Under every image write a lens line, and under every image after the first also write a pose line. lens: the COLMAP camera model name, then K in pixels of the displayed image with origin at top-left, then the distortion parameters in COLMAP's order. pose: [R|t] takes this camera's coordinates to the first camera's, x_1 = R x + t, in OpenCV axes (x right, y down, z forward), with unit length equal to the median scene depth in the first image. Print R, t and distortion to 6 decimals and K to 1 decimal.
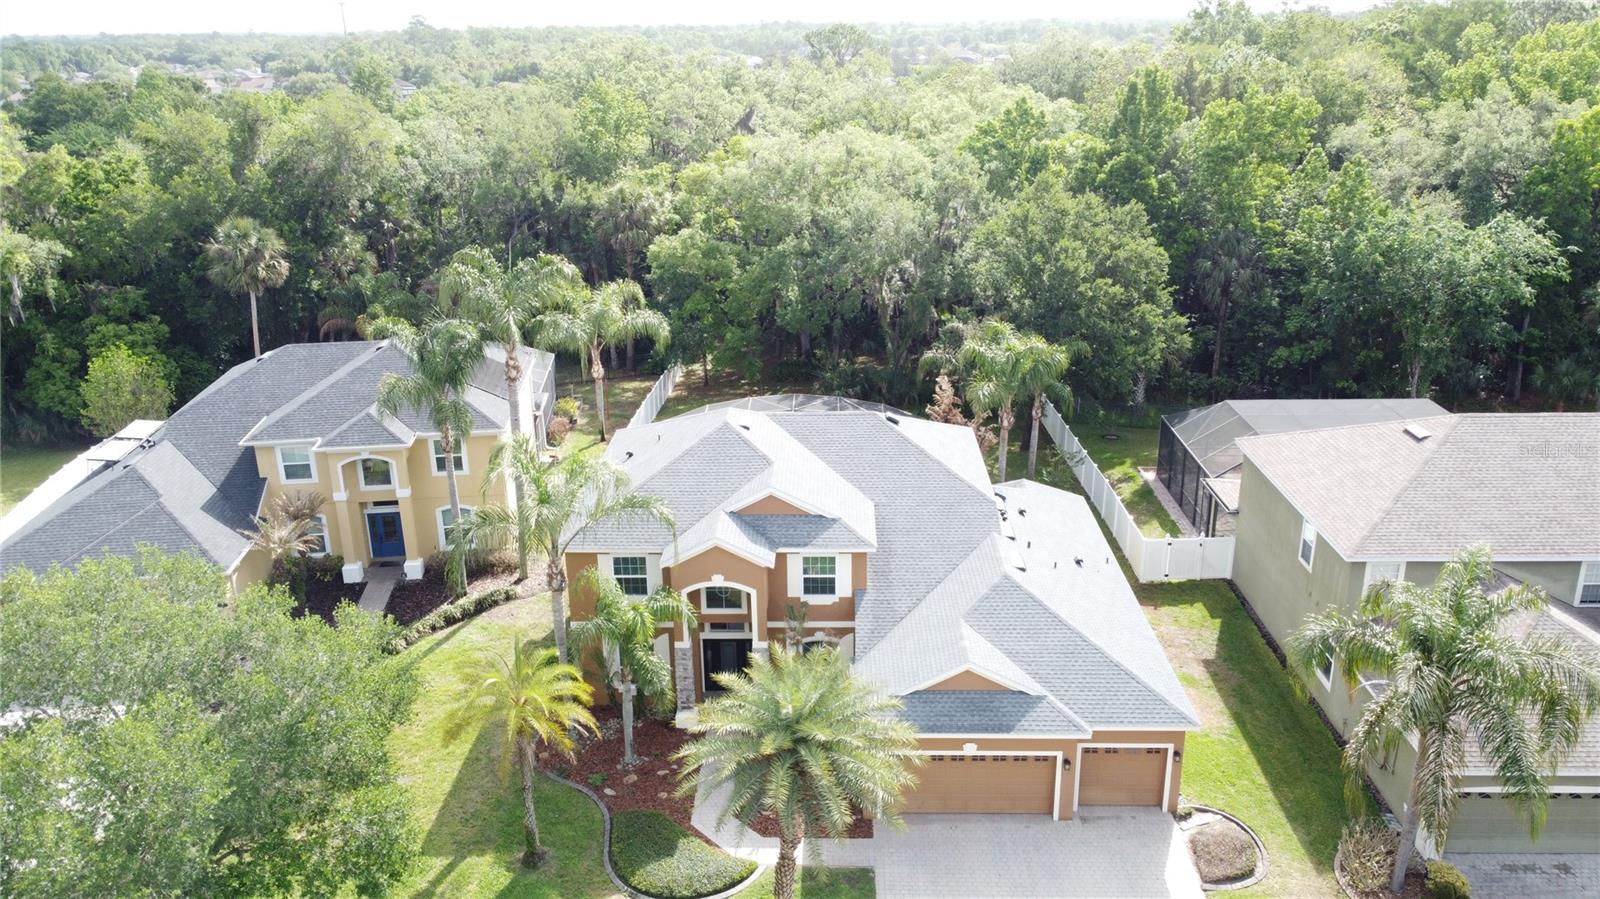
lens RADIAL K [[1211.5, 0, 798.2], [0, 1211.5, 453.8], [0, 0, 1]] dist [0.000782, -0.004944]
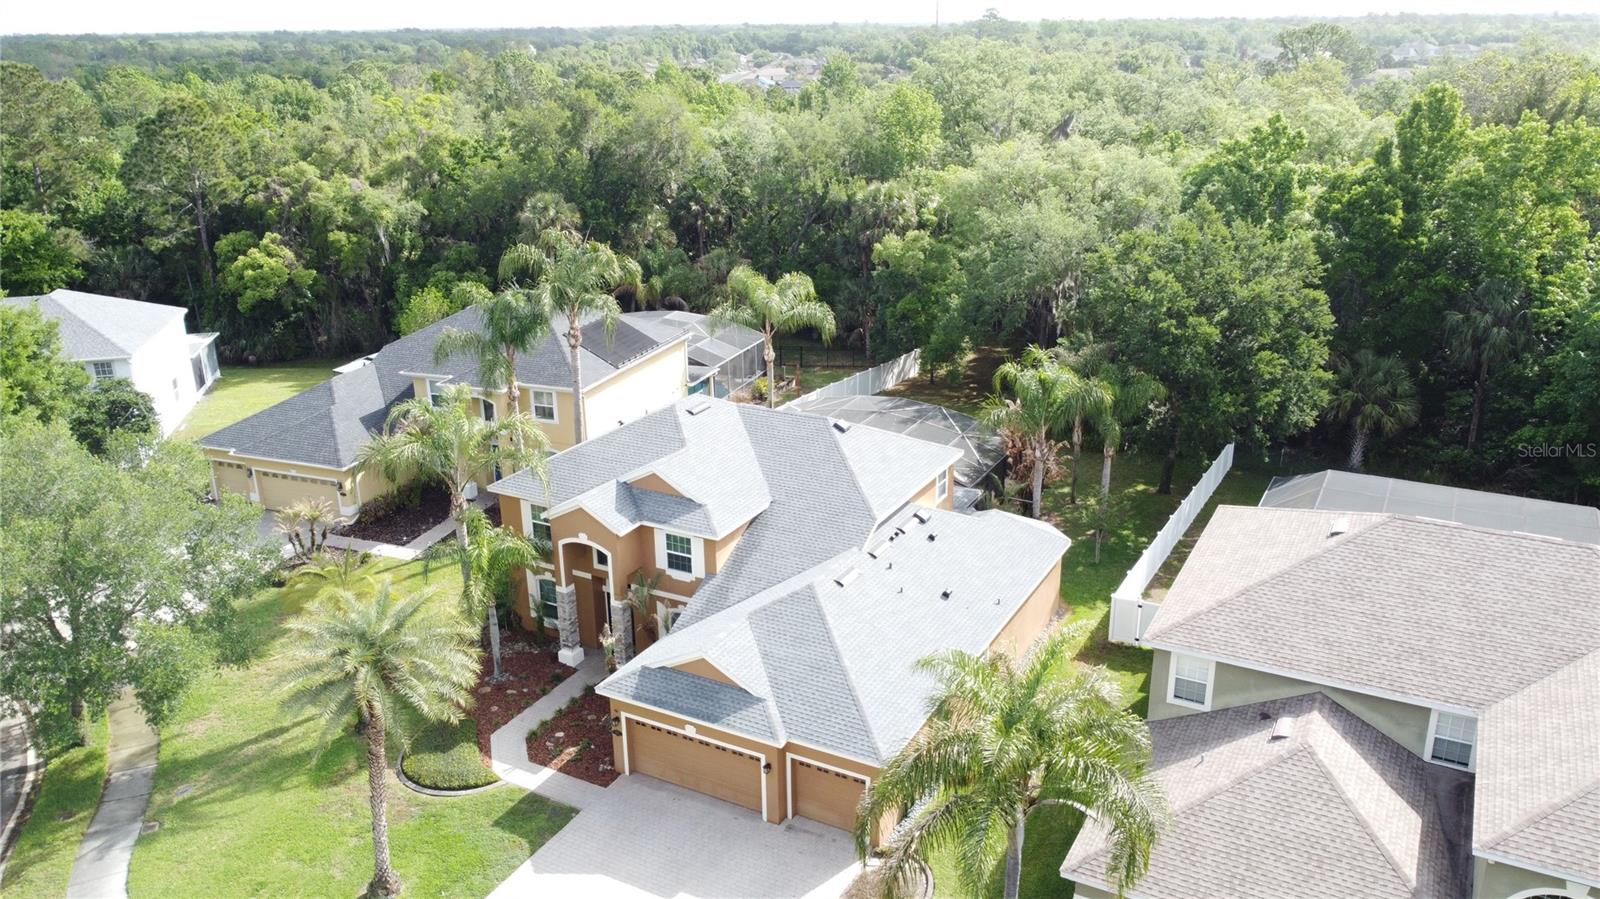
lens RADIAL K [[1211.5, 0, 795.6], [0, 1211.5, 445.5], [0, 0, 1]] dist [0.000782, -0.004944]
pose [[0.890497, 0.151896, -0.428886, 0.335277], [-0.151597, 0.987819, 0.035090, -0.029396], [0.428991, 0.033770, 0.902677, 0.034383]]
